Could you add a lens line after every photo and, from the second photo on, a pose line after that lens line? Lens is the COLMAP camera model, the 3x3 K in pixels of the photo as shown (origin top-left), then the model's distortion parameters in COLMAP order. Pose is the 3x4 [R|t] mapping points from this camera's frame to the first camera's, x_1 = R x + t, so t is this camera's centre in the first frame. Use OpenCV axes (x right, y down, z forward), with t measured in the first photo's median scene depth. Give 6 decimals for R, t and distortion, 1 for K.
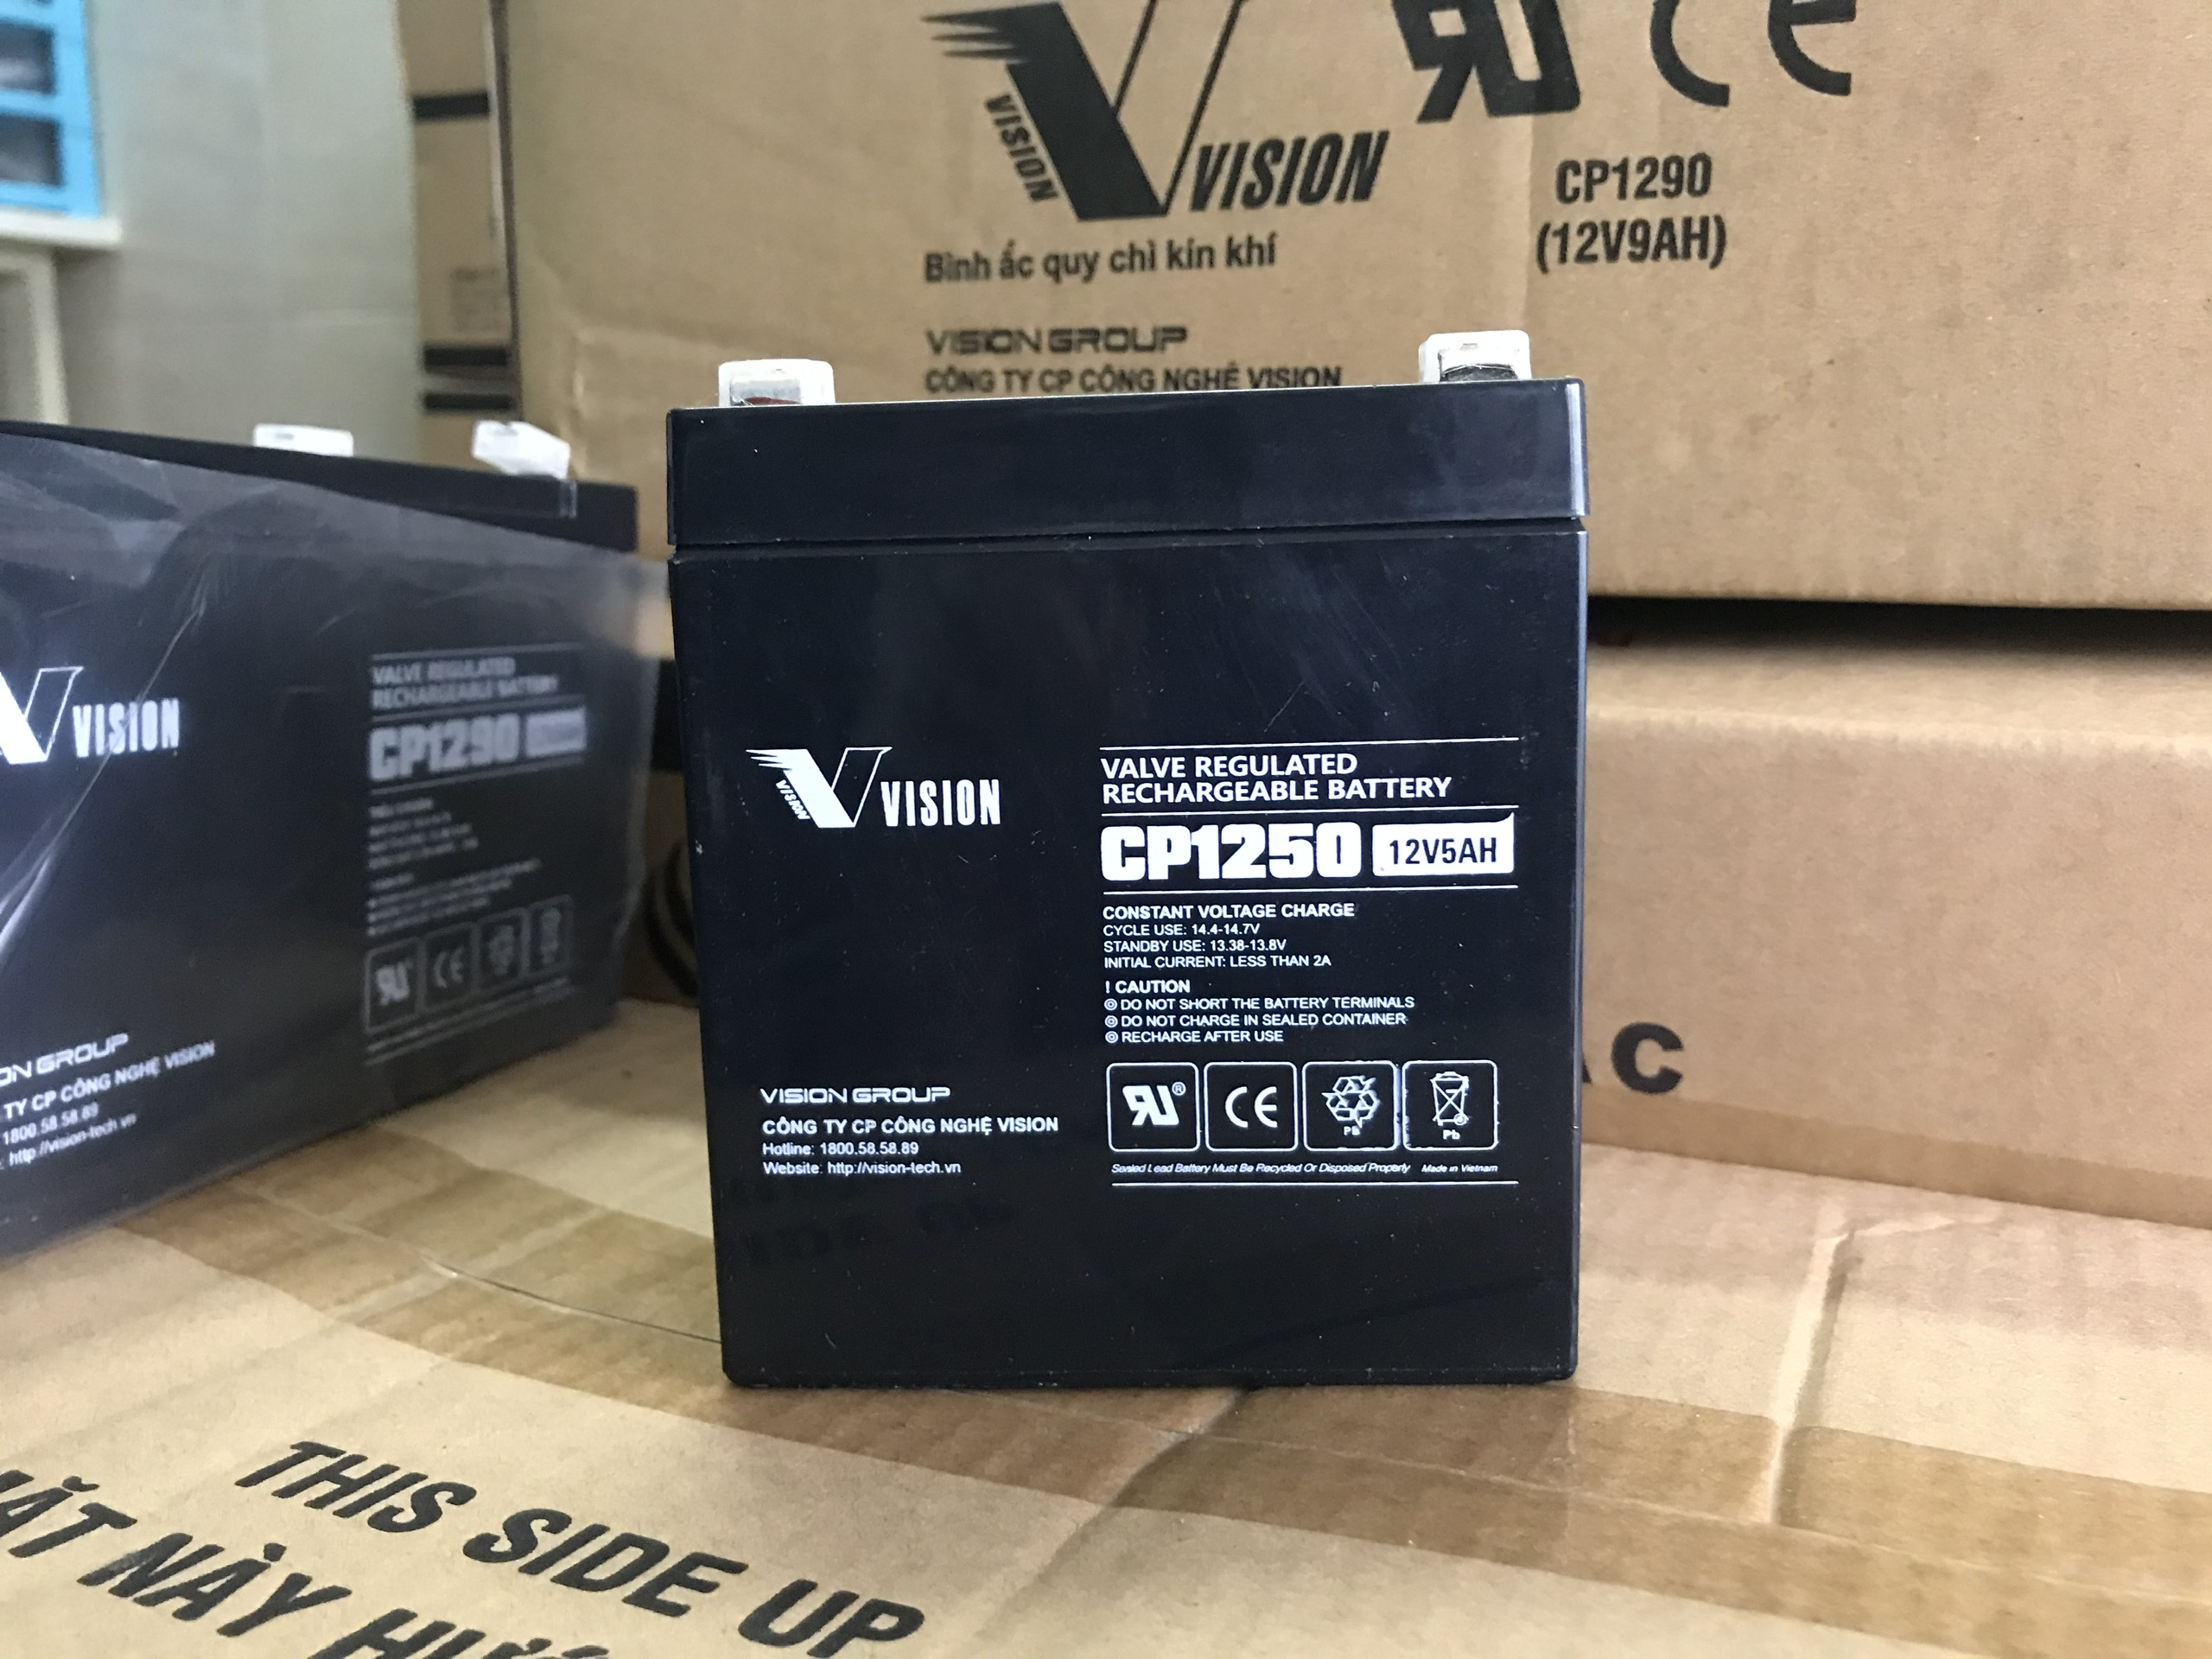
lens RADIAL K [[1803.1, 0, 1106.0], [0, 1803.1, 829.5], [0, 0, 1]] dist [0.007286, -0.001866]
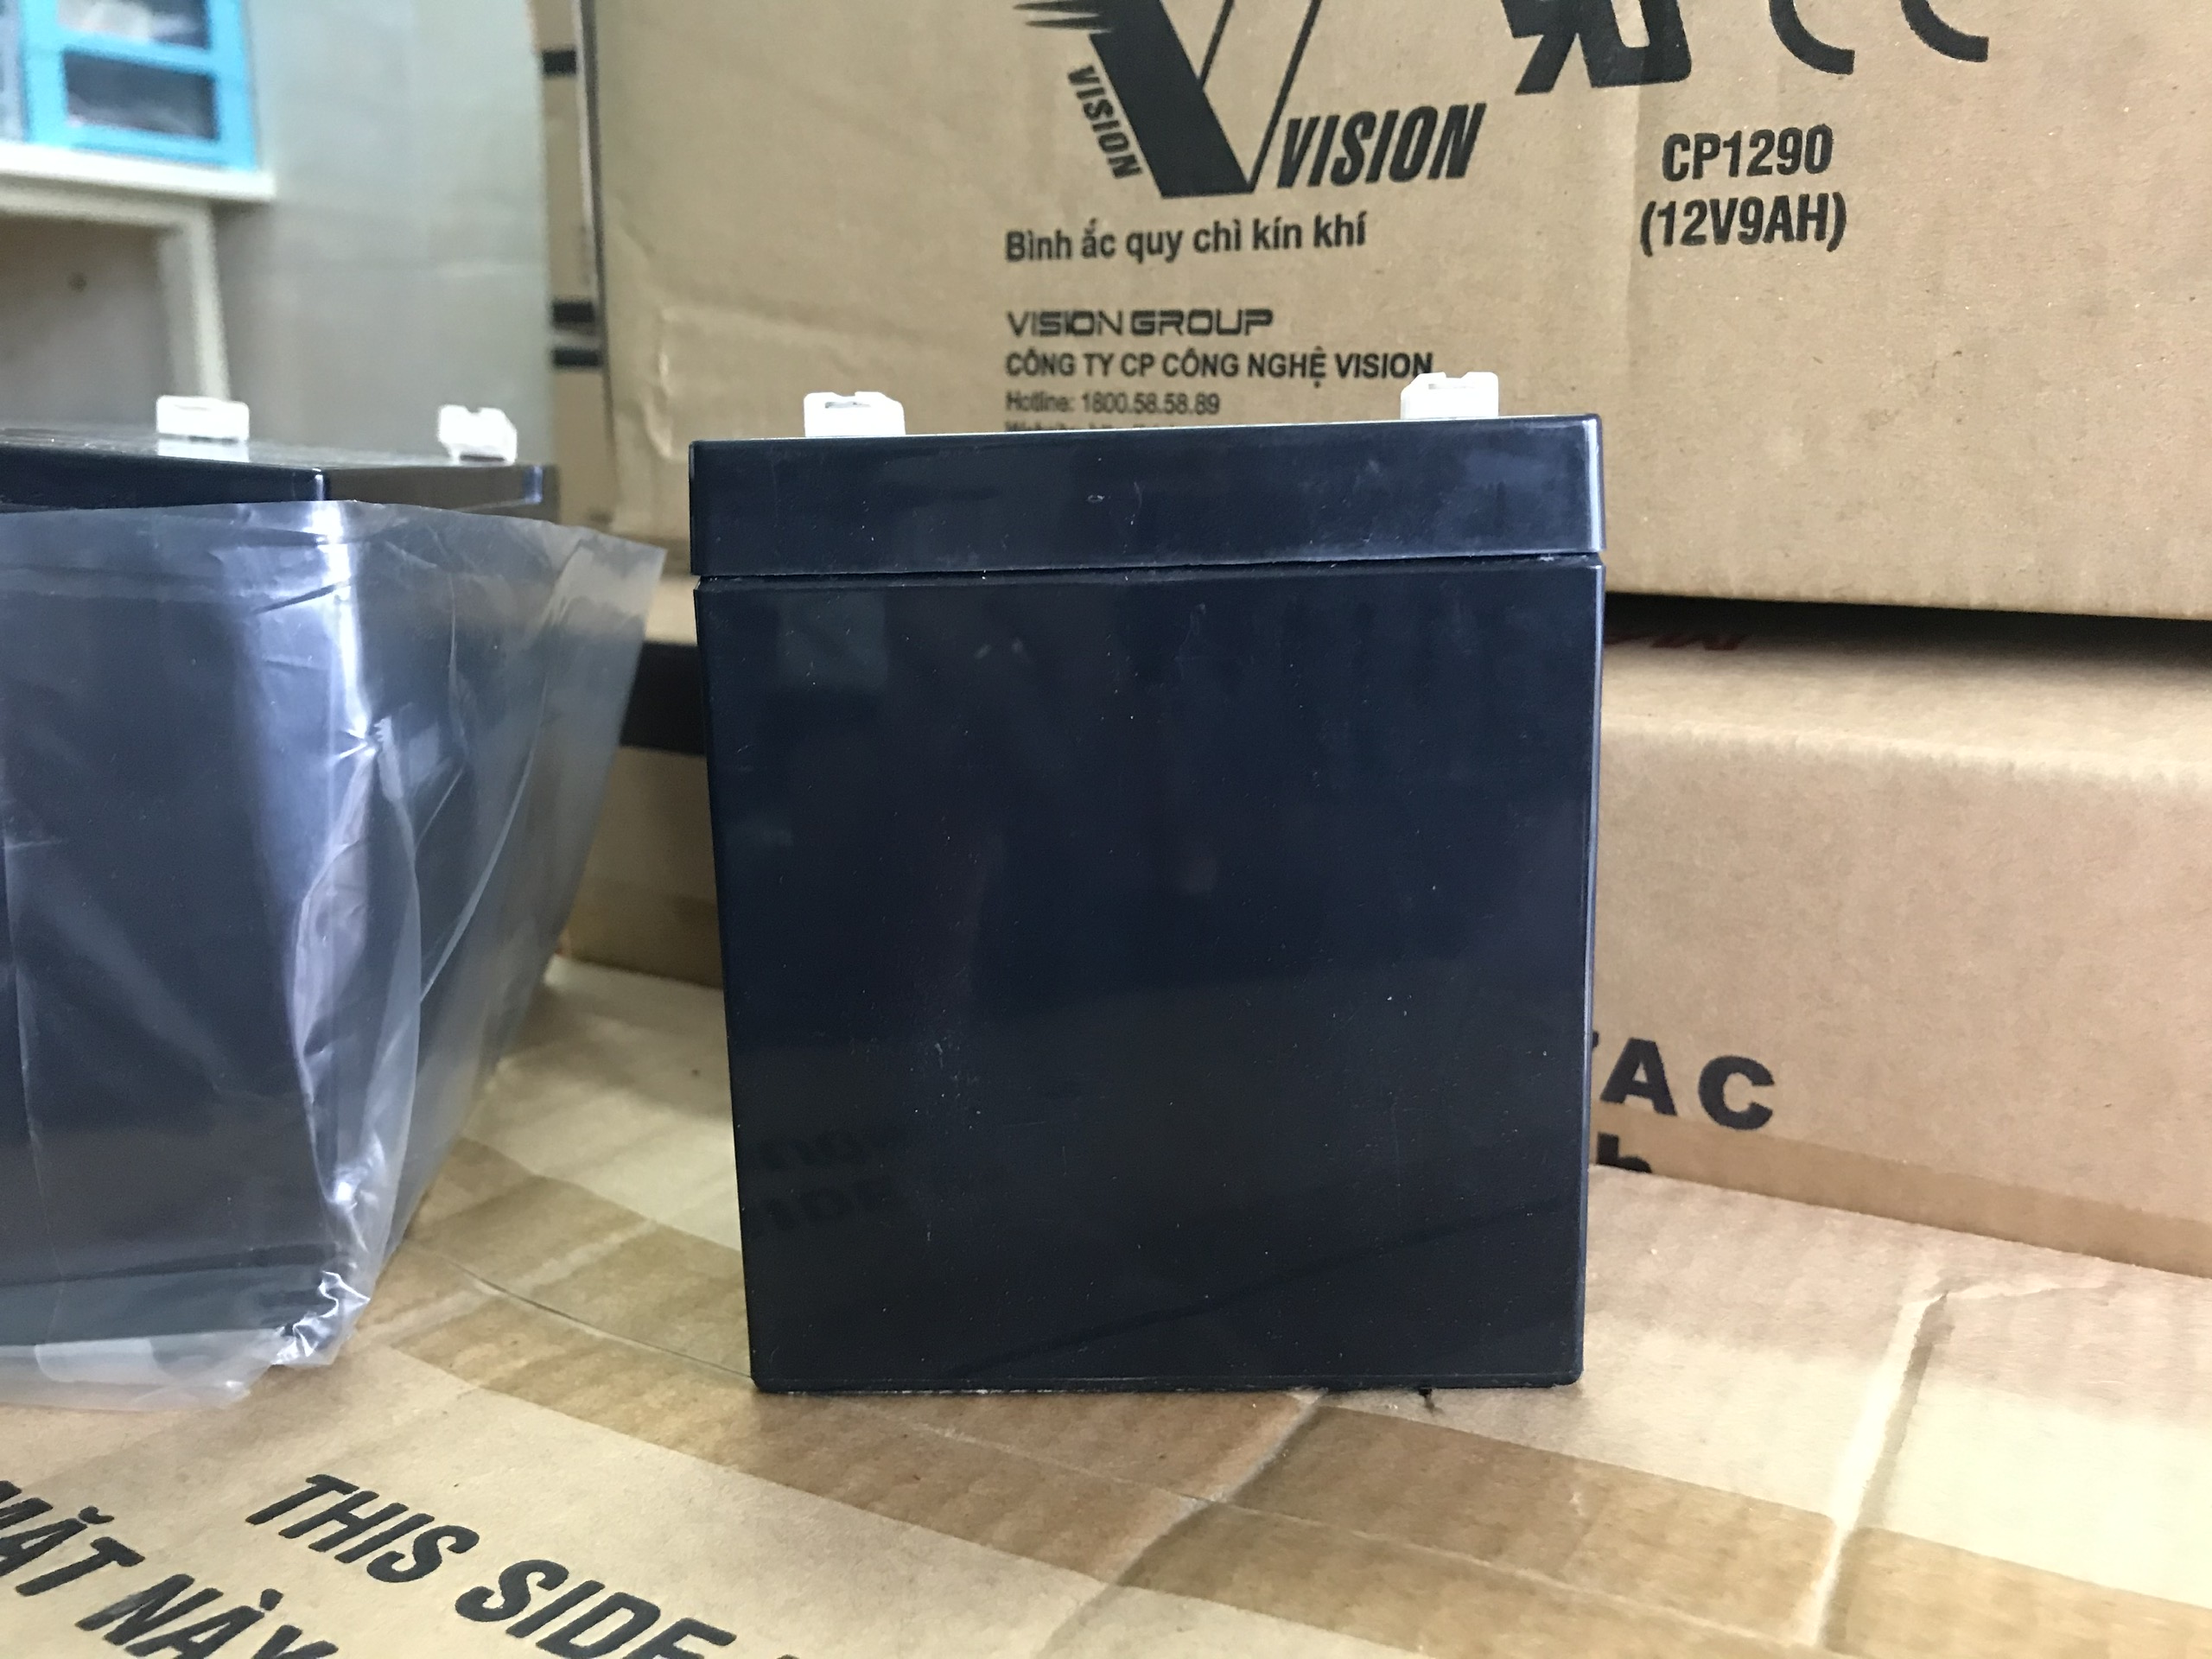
lens RADIAL K [[1815.7, 0, 1110.1], [0, 1815.7, 839.6], [0, 0, 1]] dist [0.000924, 0.003877]
pose [[0.996925, 0.016657, -0.076574, 0.045339], [-0.013833, 0.999210, 0.037259, -0.040033], [0.077134, -0.036085, 0.996368, 0.030759]]
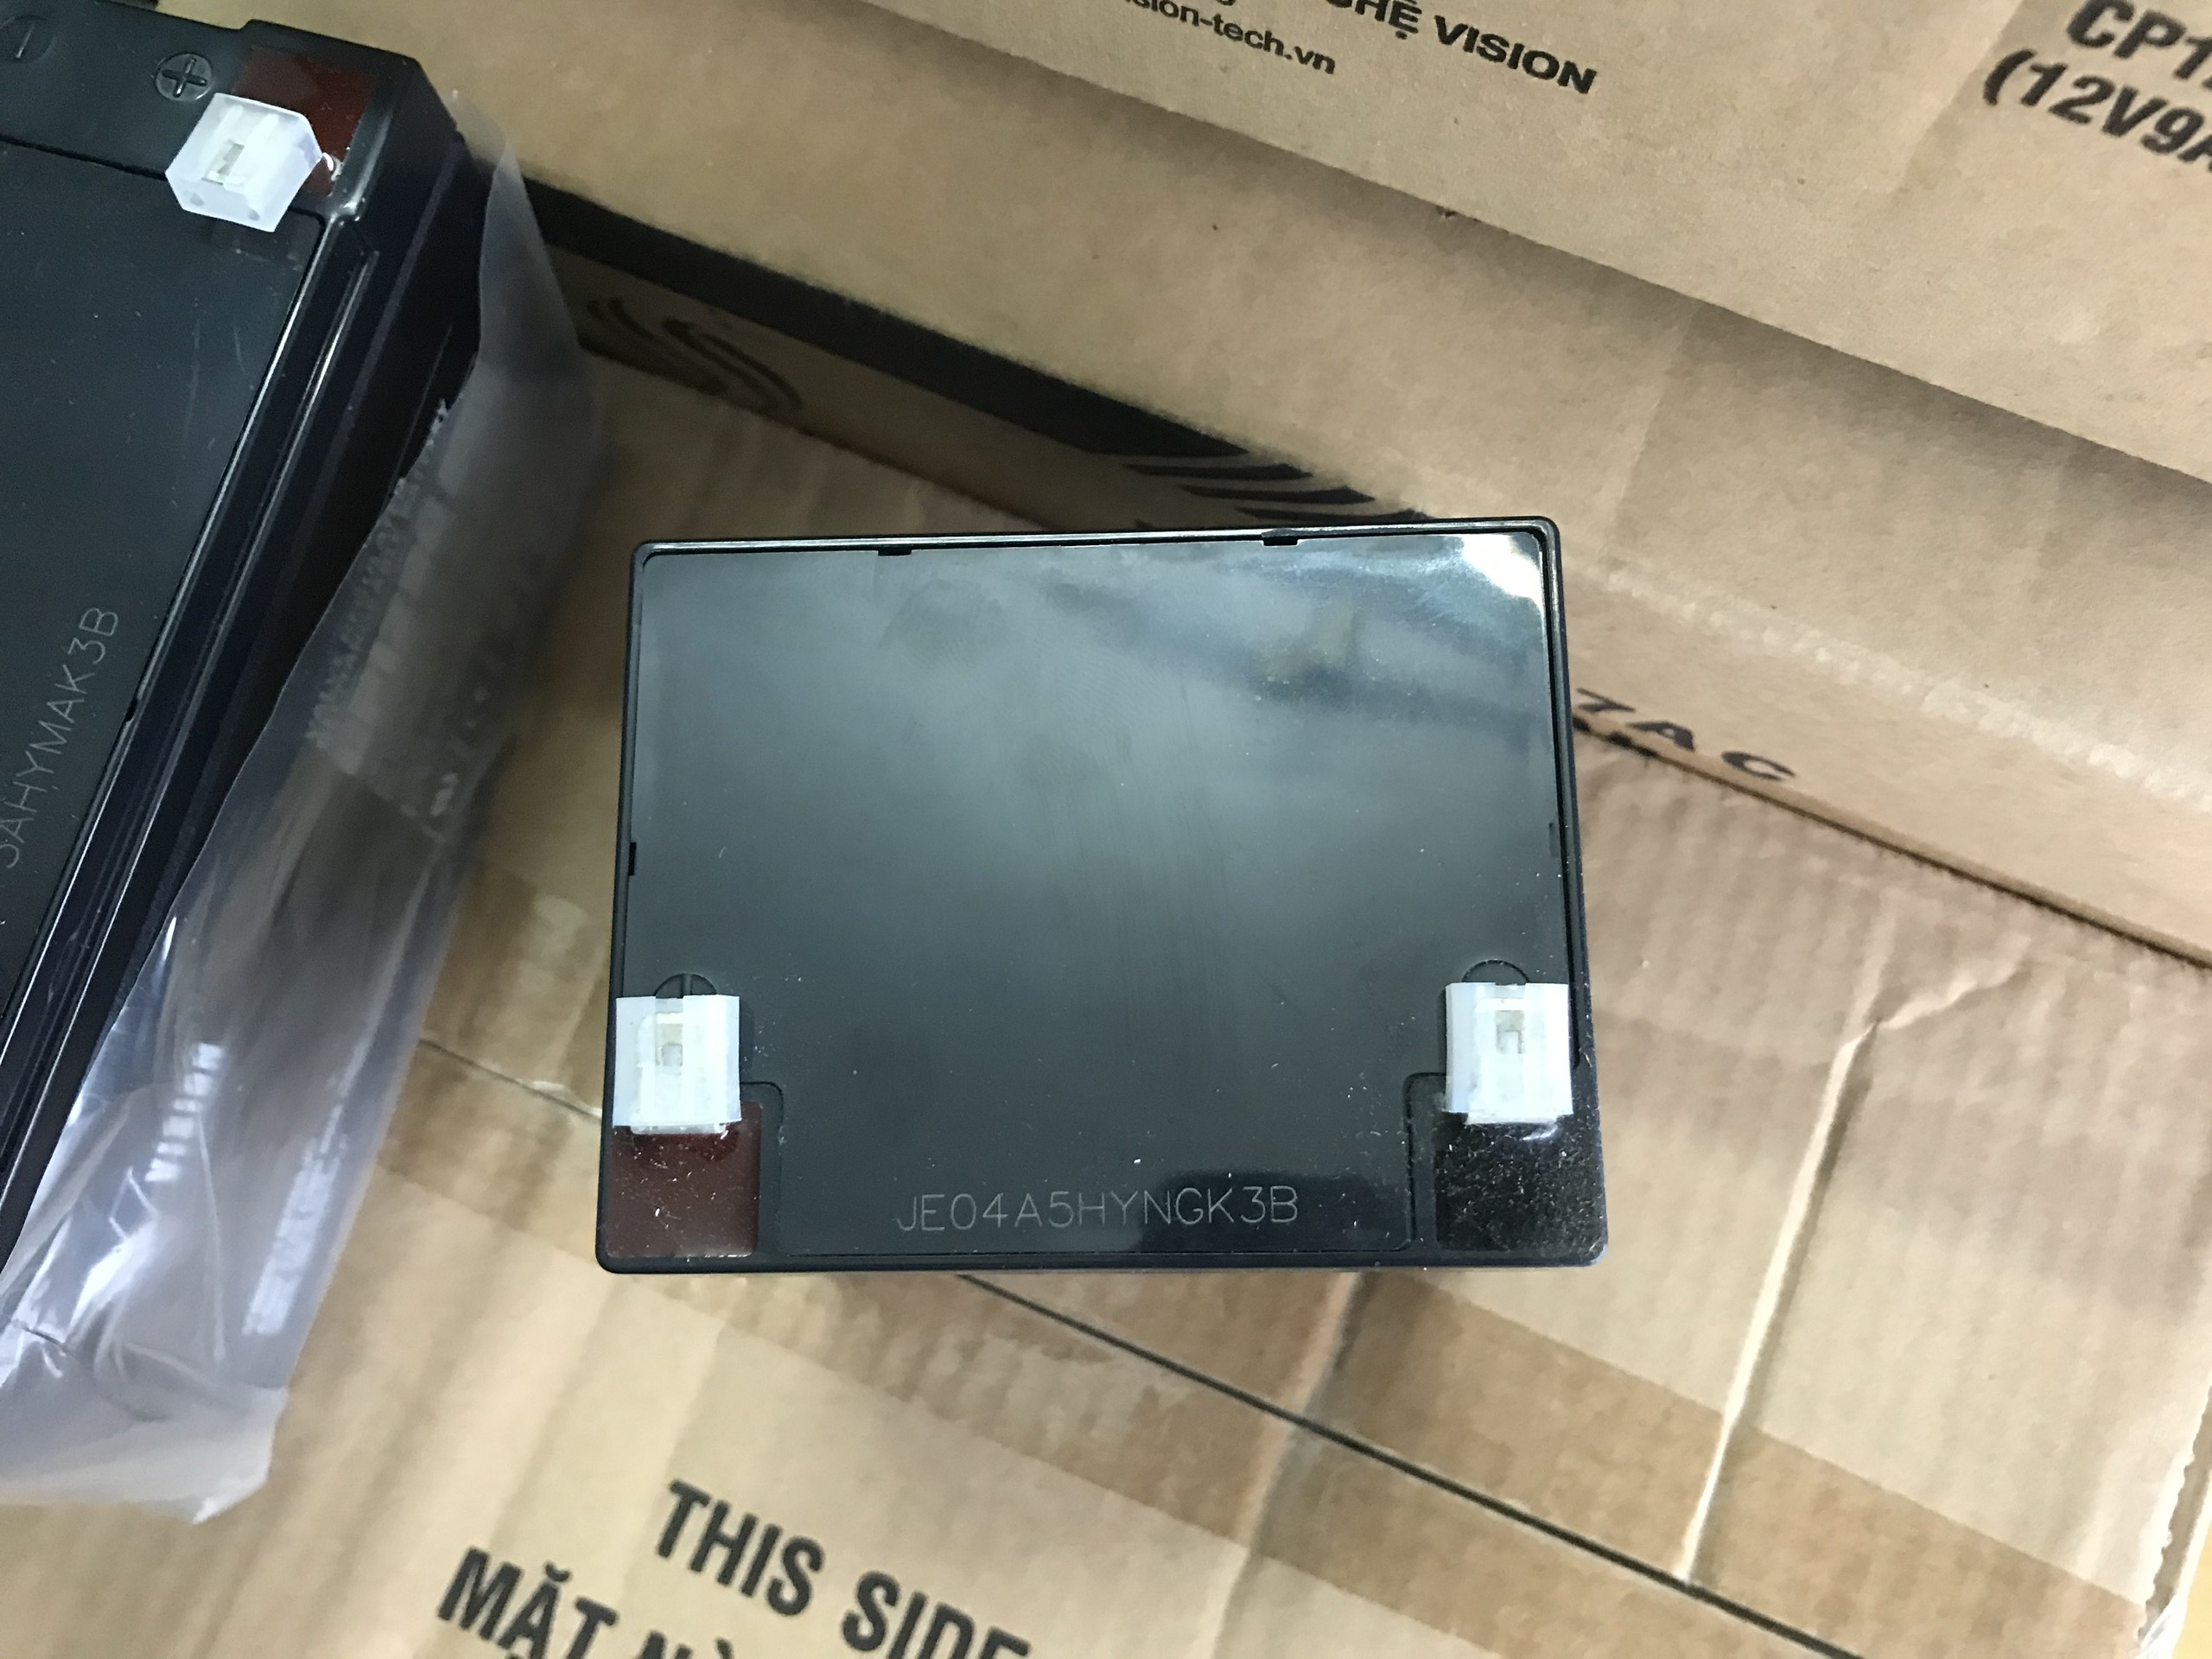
lens RADIAL K [[1815.7, 0, 1110.1], [0, 1815.7, 839.6], [0, 0, 1]] dist [0.000924, 0.003877]
pose [[0.998061, -0.060110, -0.016153, -0.036923], [0.038131, 0.385378, 0.921971, -0.820157], [-0.049194, -0.920799, 0.386923, 0.639466]]
